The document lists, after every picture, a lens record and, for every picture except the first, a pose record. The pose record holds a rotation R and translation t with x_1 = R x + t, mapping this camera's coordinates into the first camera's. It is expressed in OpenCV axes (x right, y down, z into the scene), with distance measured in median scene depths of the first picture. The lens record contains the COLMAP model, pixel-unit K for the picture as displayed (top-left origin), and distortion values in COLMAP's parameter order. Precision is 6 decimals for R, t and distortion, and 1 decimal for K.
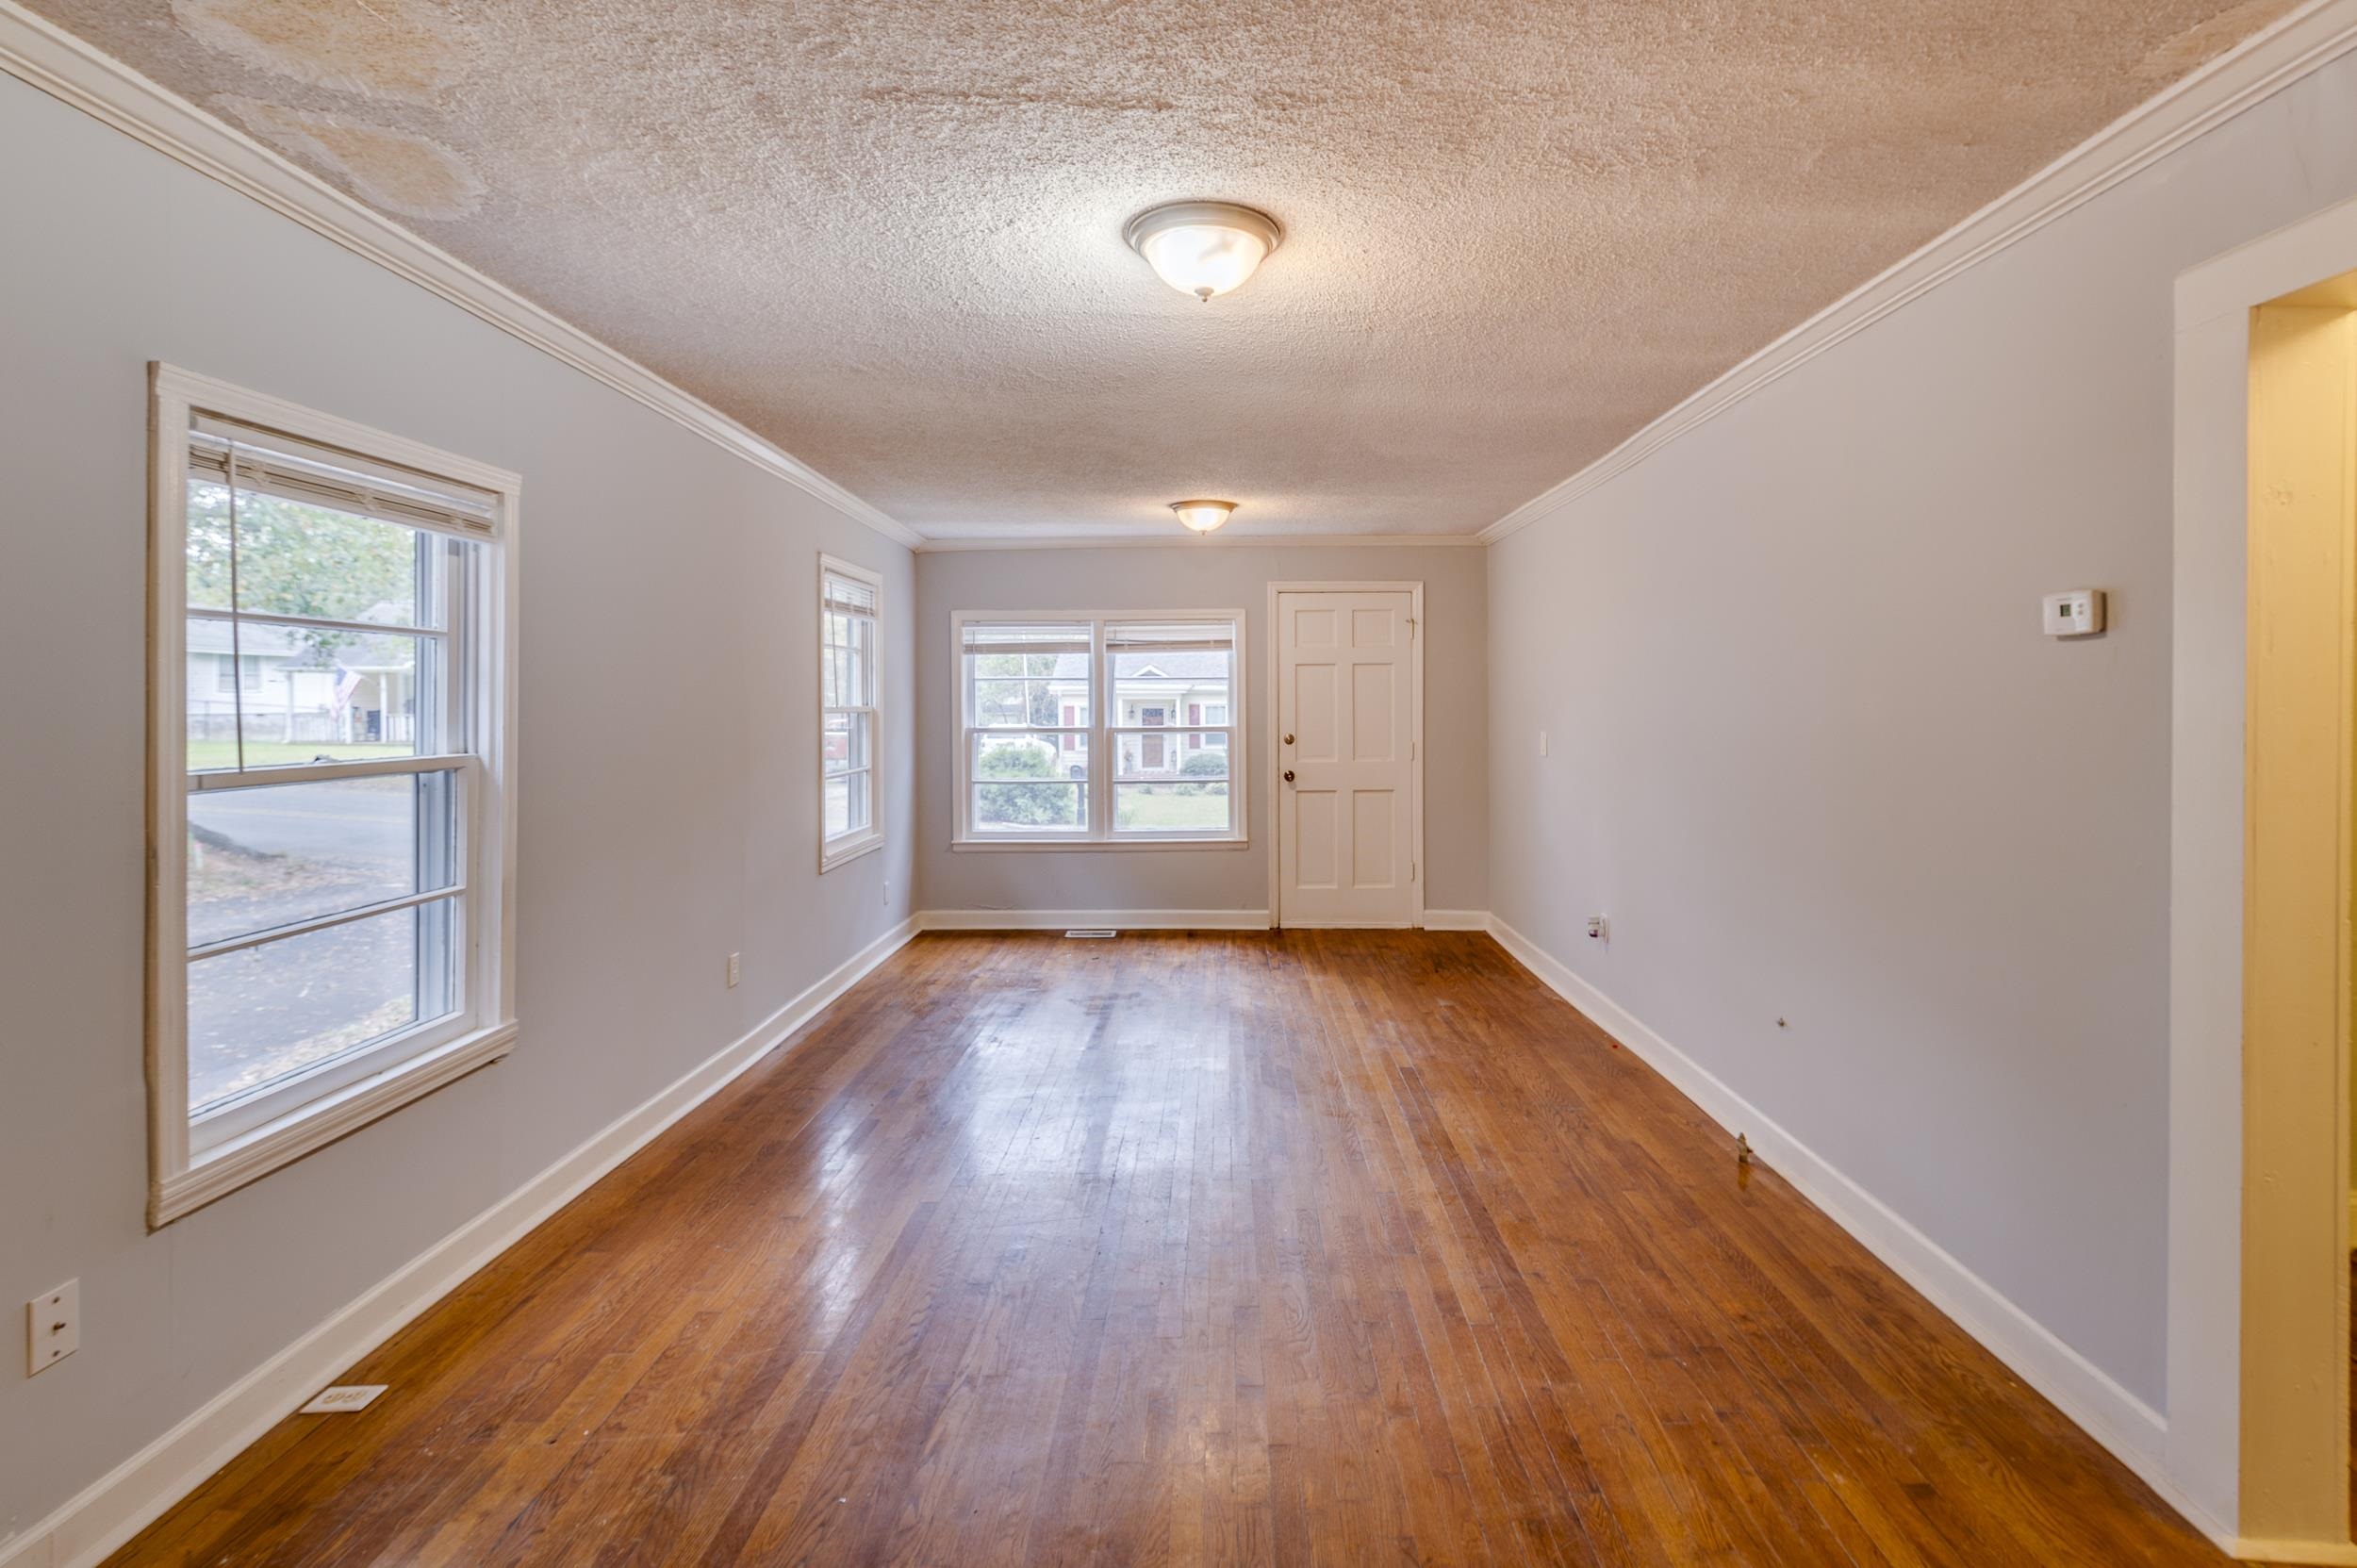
lens RADIAL K [[1157.8, 0, 1278.1], [0, 1157.8, 701.3], [0, 0, 1]] dist [-0.004127, -0.000962]
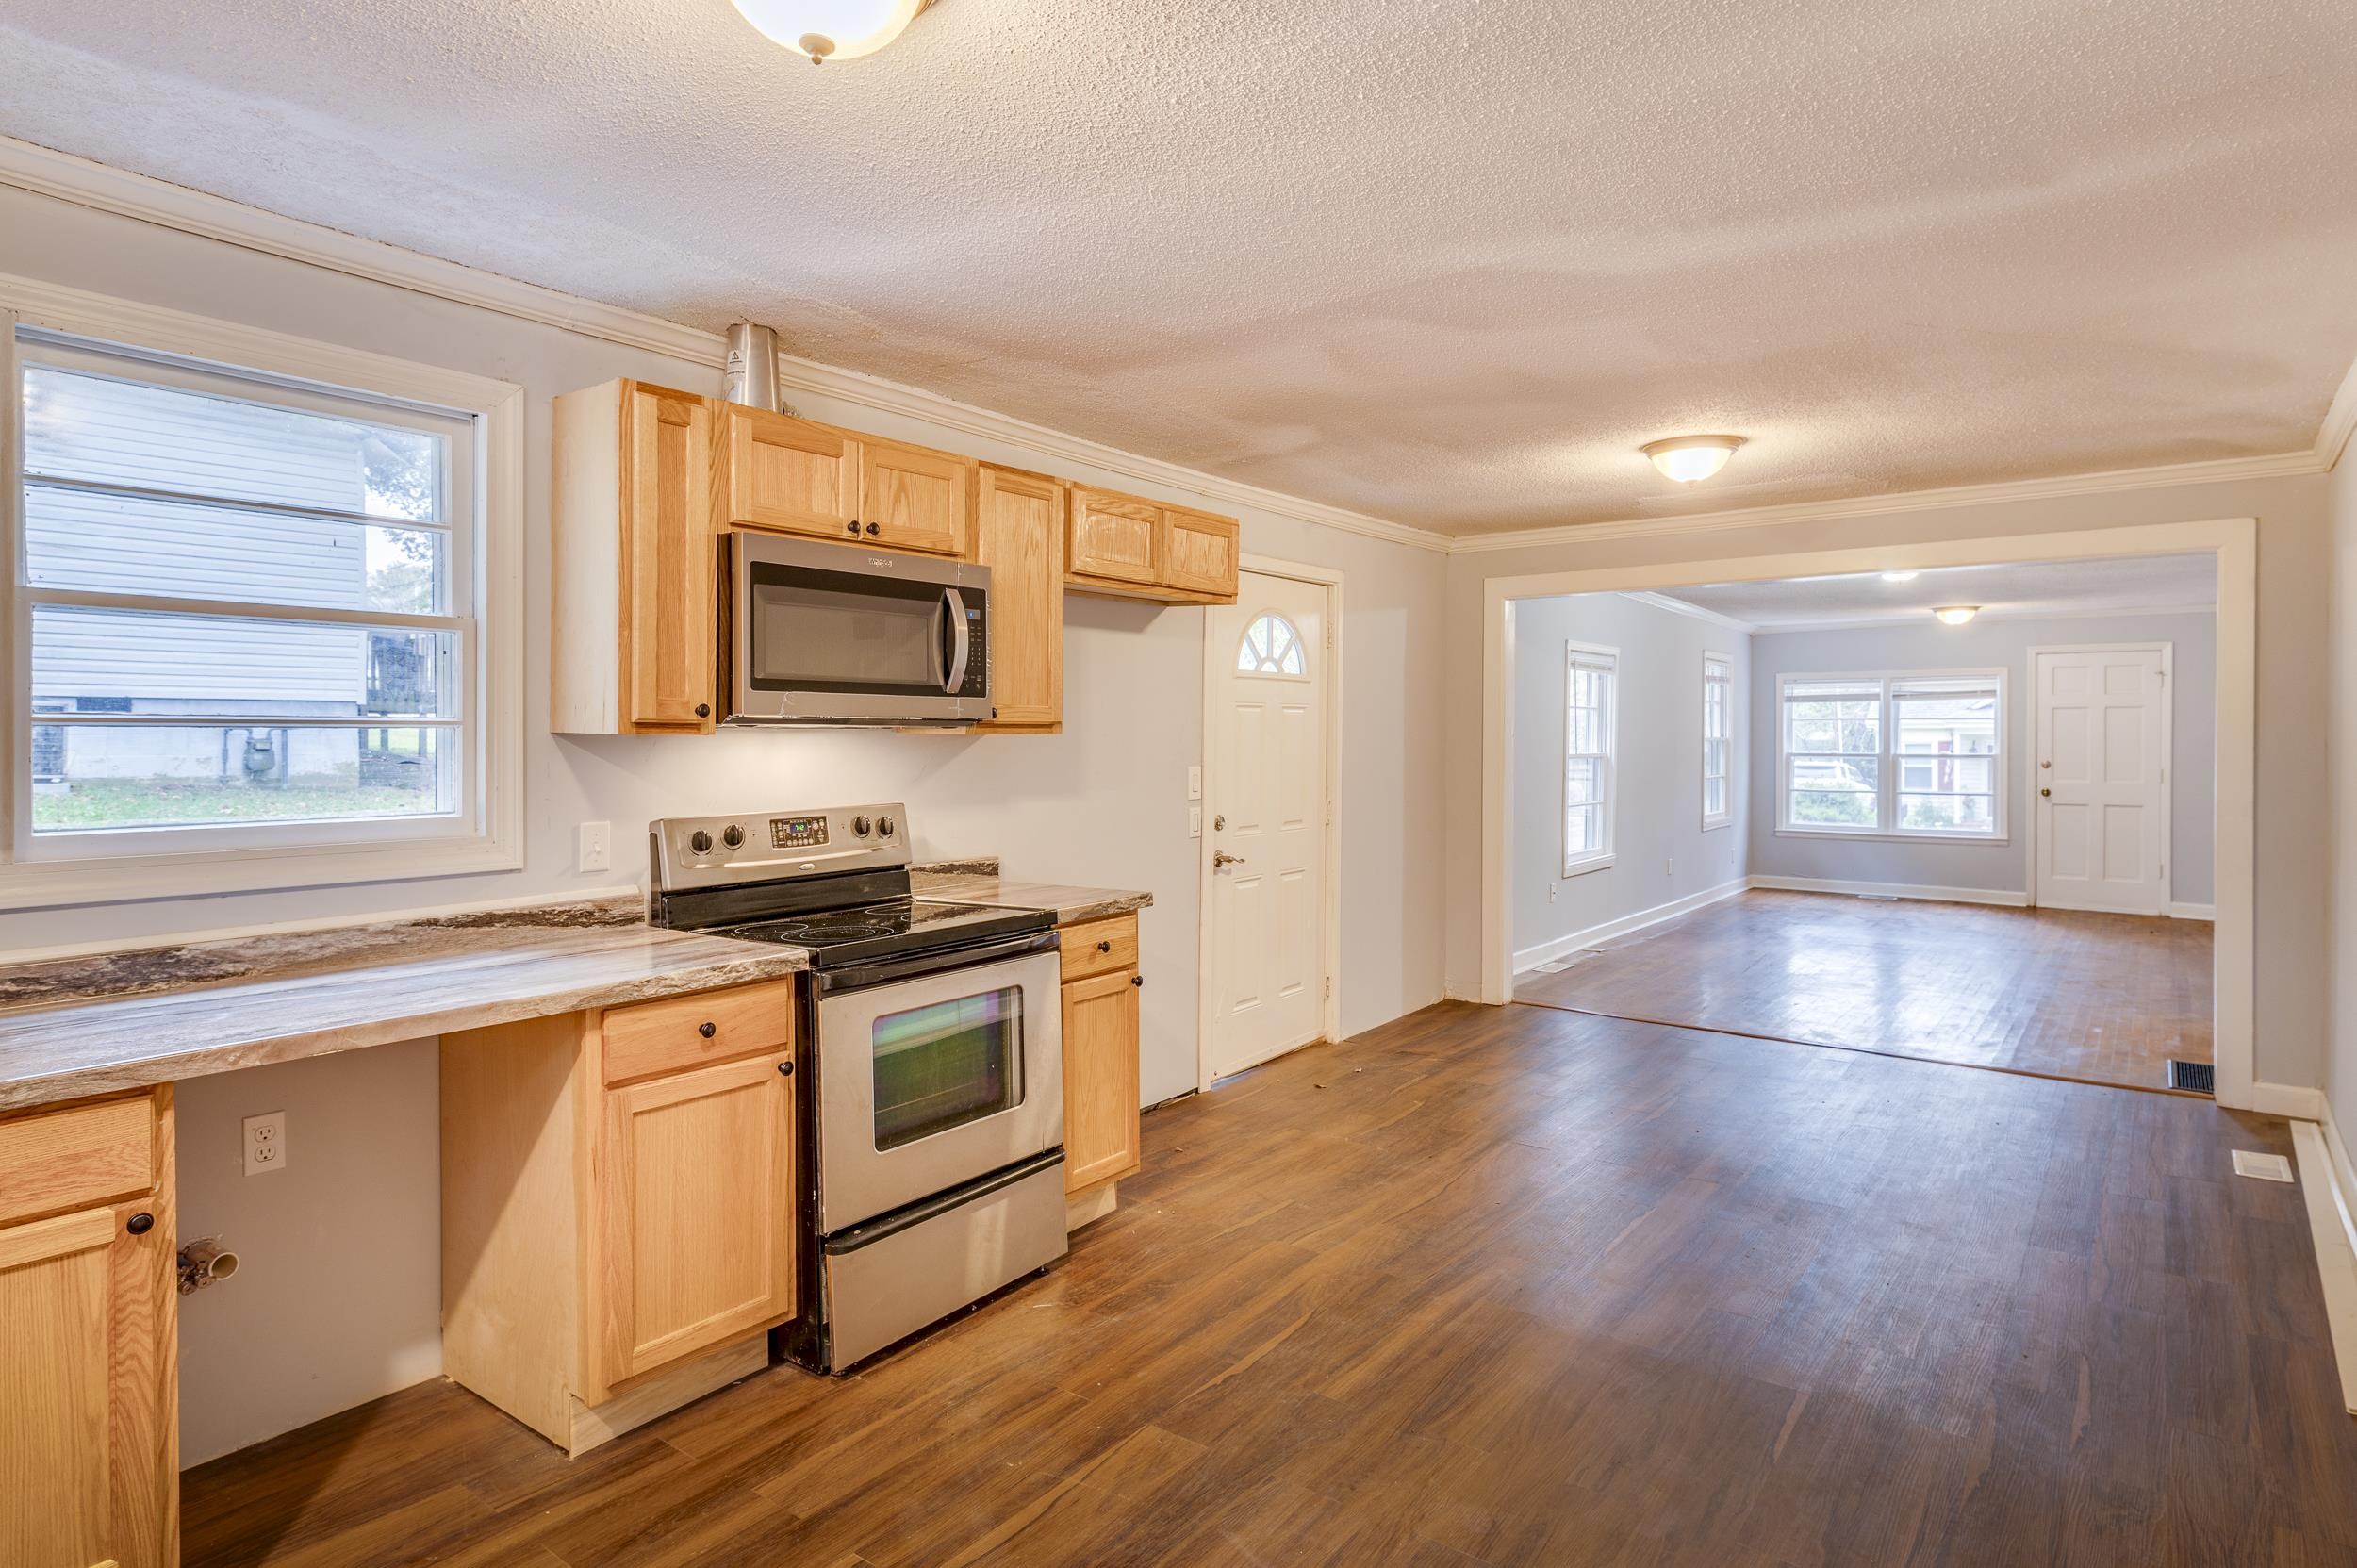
lens RADIAL K [[1350.4, 0, 1174.2], [0, 1350.4, 747.4], [0, 0, 1]] dist [0.001336, 0.001786]
pose [[0.783159, 0.010114, -0.621740, 0.225198], [-0.004911, 0.999937, 0.010080, 0.002921], [0.621803, -0.004840, 0.783159, -0.987512]]
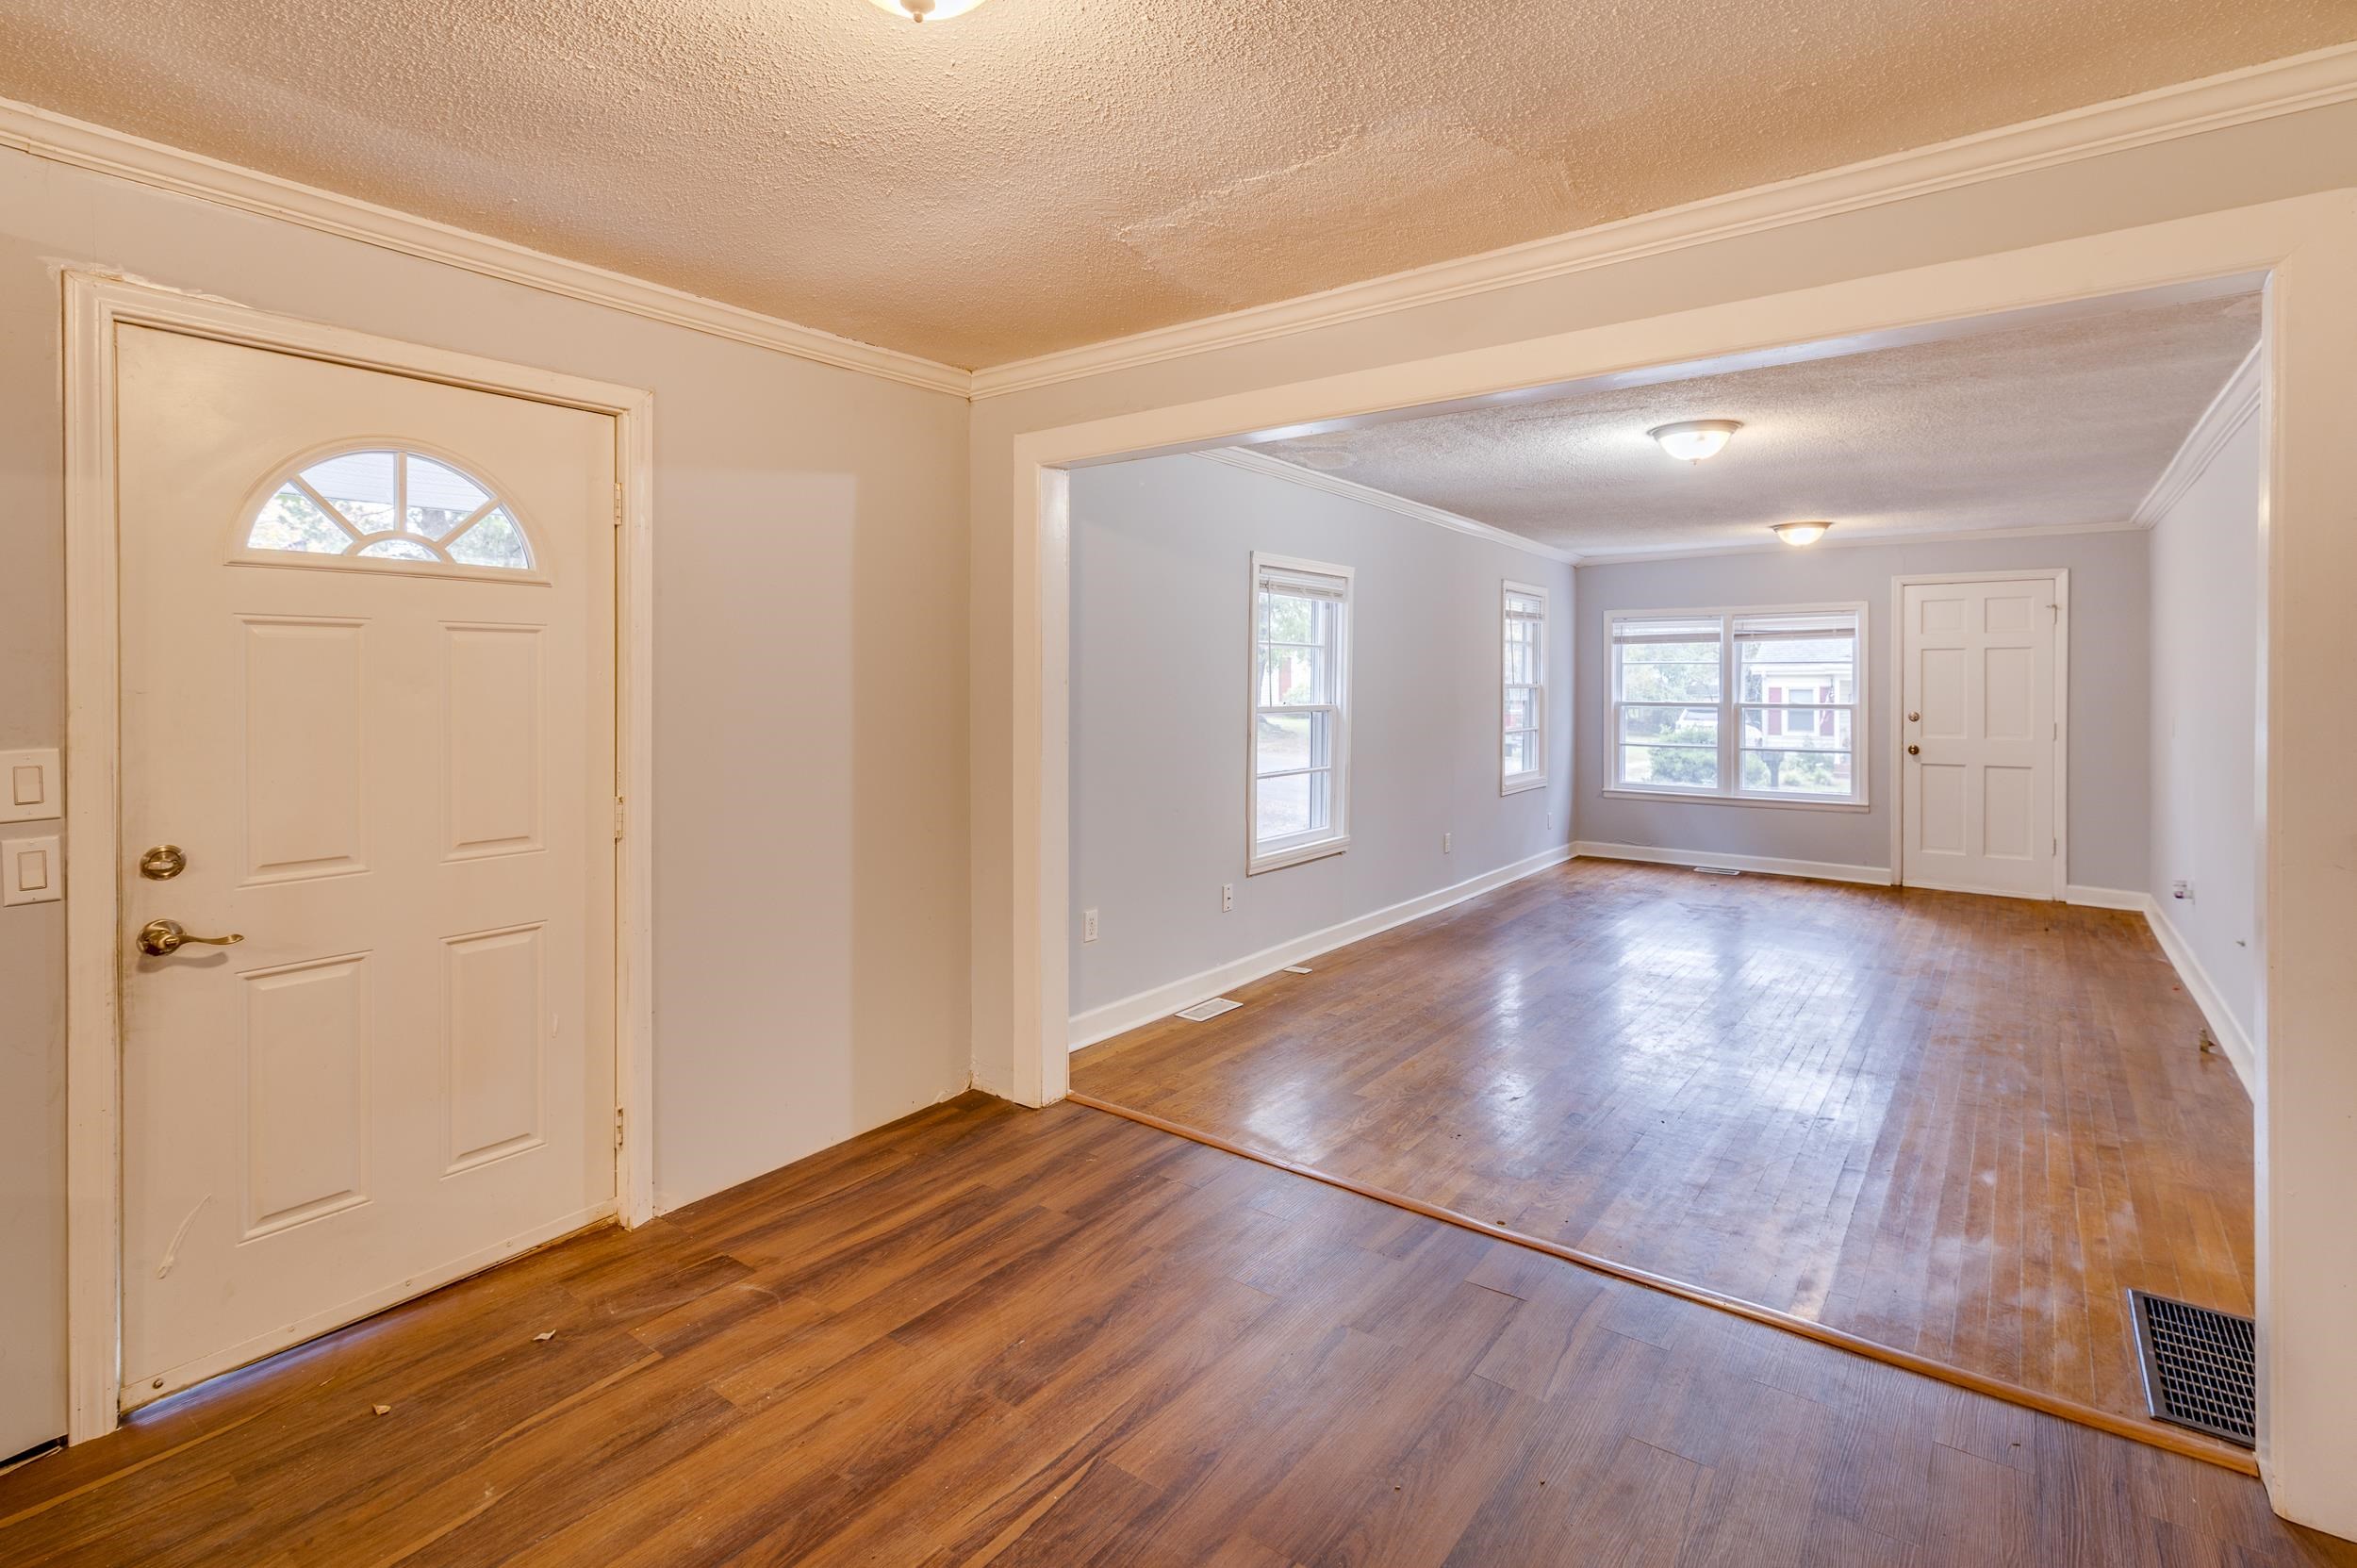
lens RADIAL K [[1171.8, 0, 1148.5], [0, 1171.8, 685.9], [0, 0, 1]] dist [0.002861, 0.000522]
pose [[0.776831, 0.008941, -0.629646, 0.175219], [-0.006474, 0.999960, 0.006212, 0.000936], [0.629676, -0.000749, 0.776858, -0.400325]]
